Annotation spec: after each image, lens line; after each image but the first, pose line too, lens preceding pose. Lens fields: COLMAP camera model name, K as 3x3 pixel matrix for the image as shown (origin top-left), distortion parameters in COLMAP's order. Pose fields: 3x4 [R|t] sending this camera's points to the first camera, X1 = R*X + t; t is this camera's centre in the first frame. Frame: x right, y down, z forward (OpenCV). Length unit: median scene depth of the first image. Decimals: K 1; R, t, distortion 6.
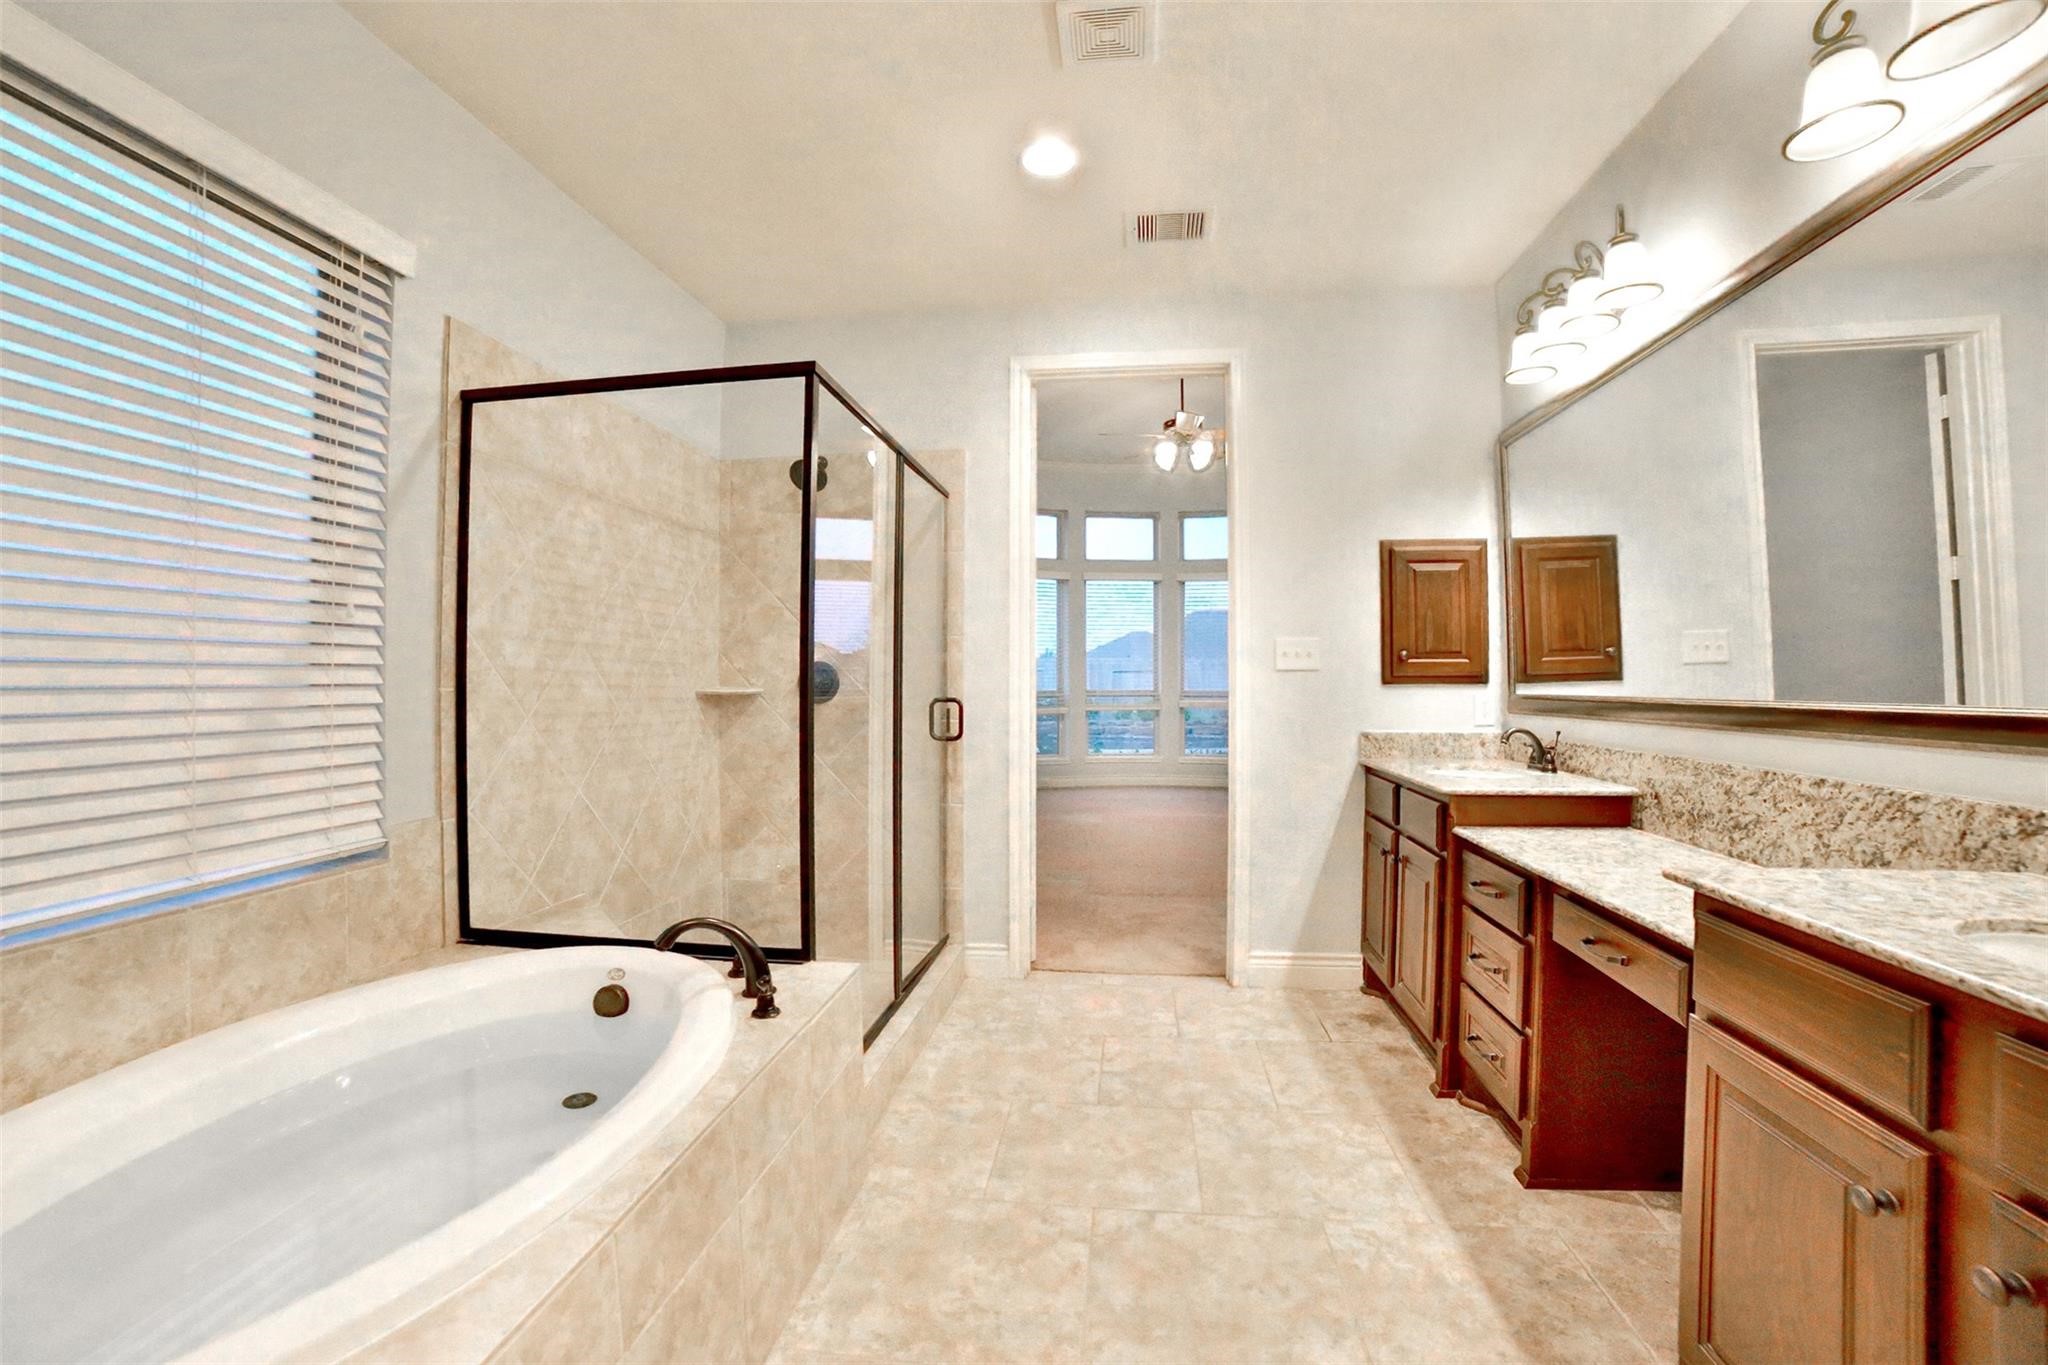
lens RADIAL K [[884.6, 0, 1026.4], [0, 884.6, 673.4], [0, 0, 1]] dist [-0.100660, 0.034044]
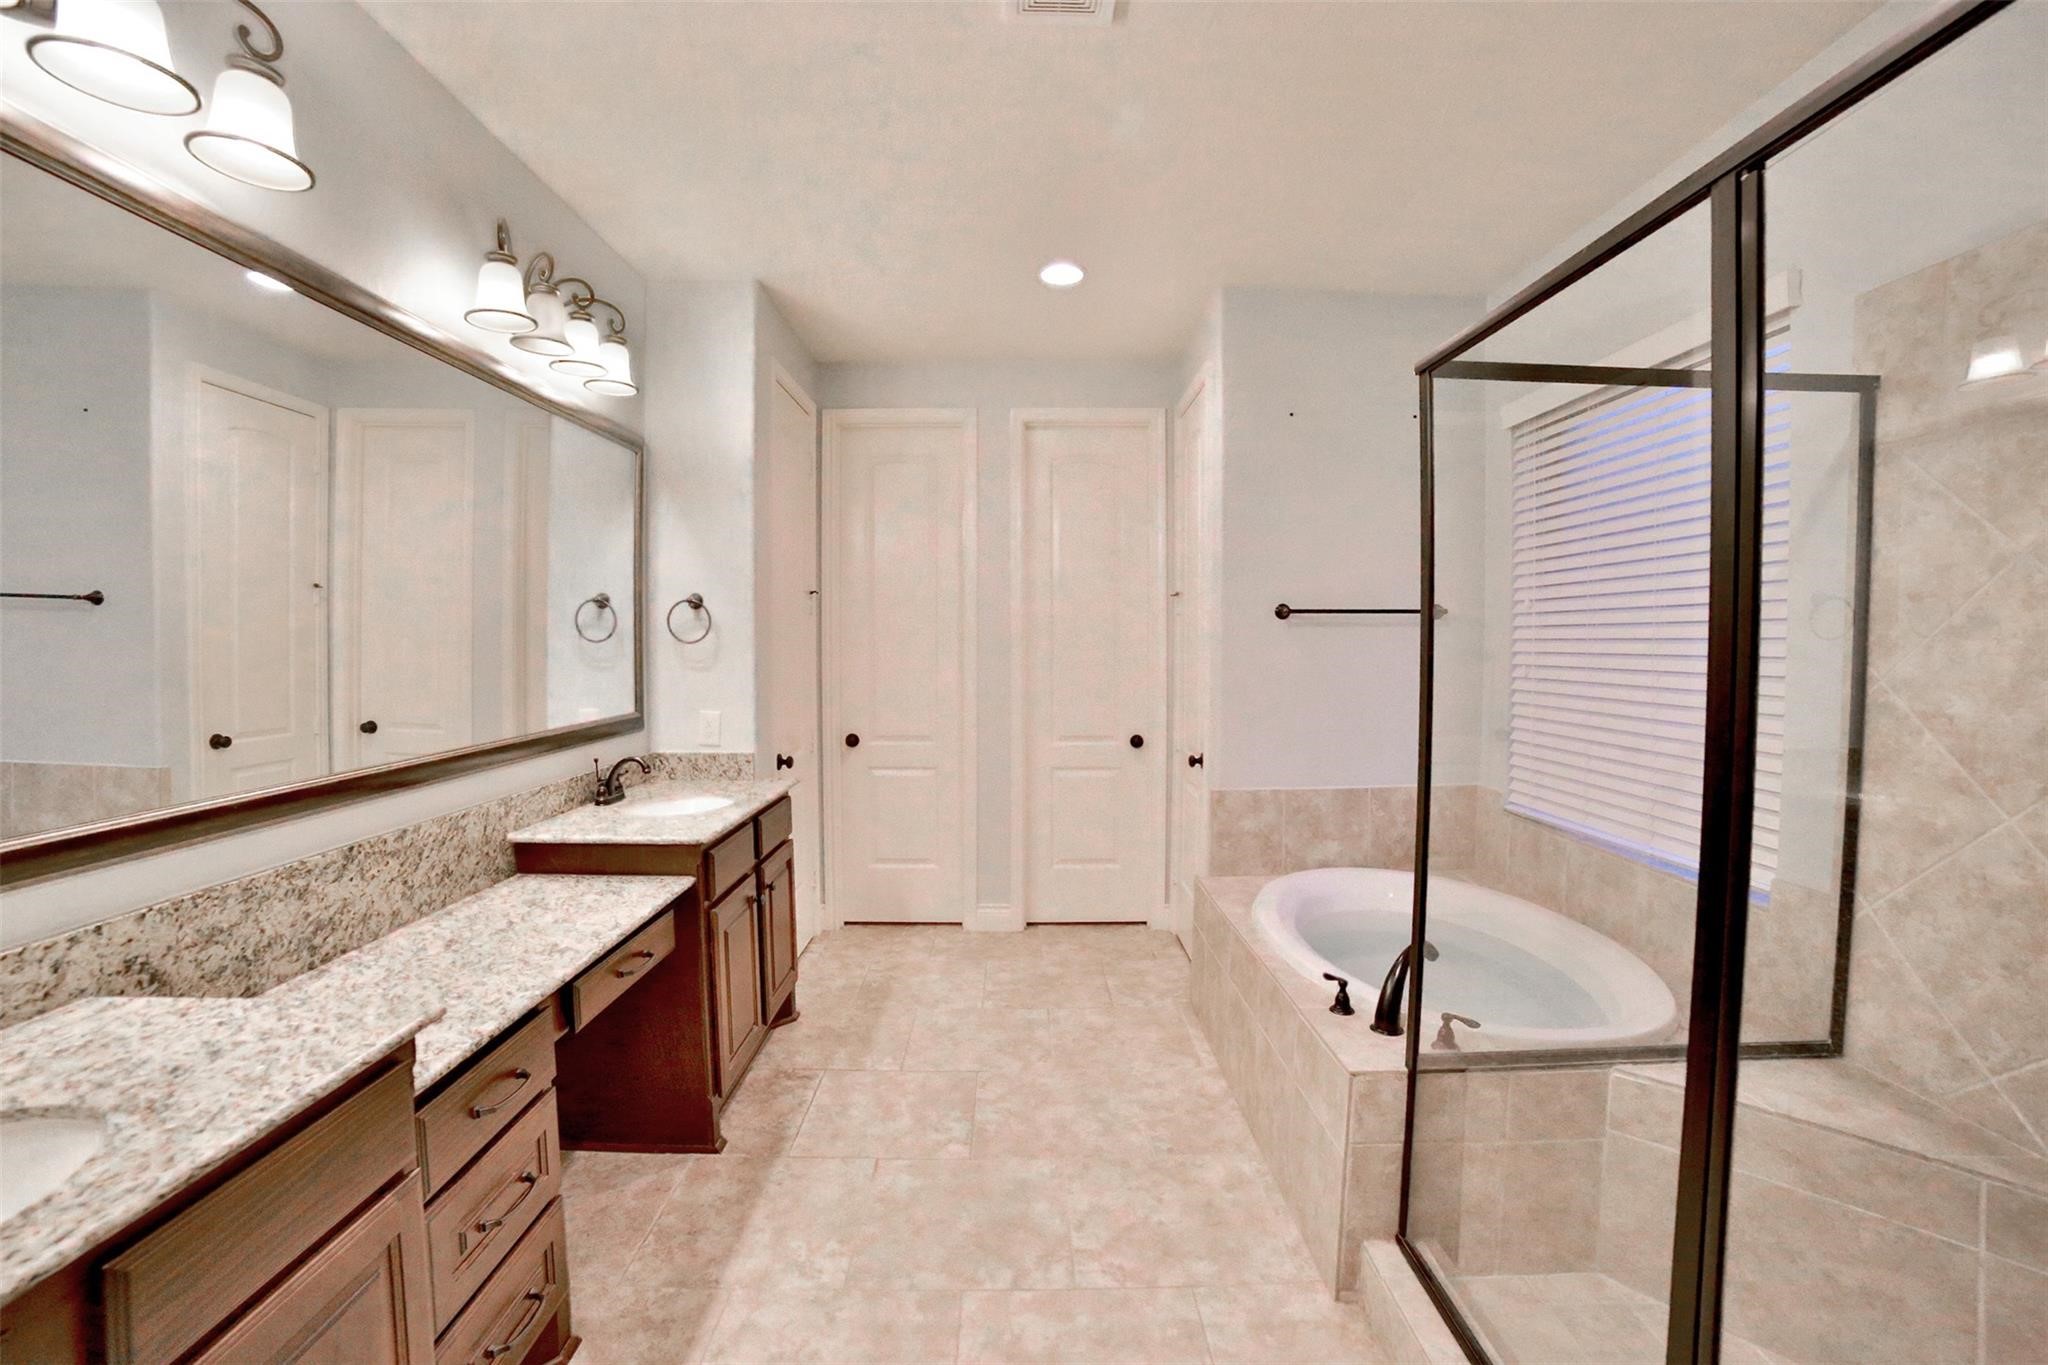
lens RADIAL K [[884.6, 0, 1026.4], [0, 884.6, 673.4], [0, 0, 1]] dist [-0.100660, 0.034044]
pose [[-0.990978, 0.007625, -0.133804, 0.269000], [0.003535, 0.999520, 0.030778, -0.101219], [0.133975, 0.030028, -0.990530, 2.017305]]
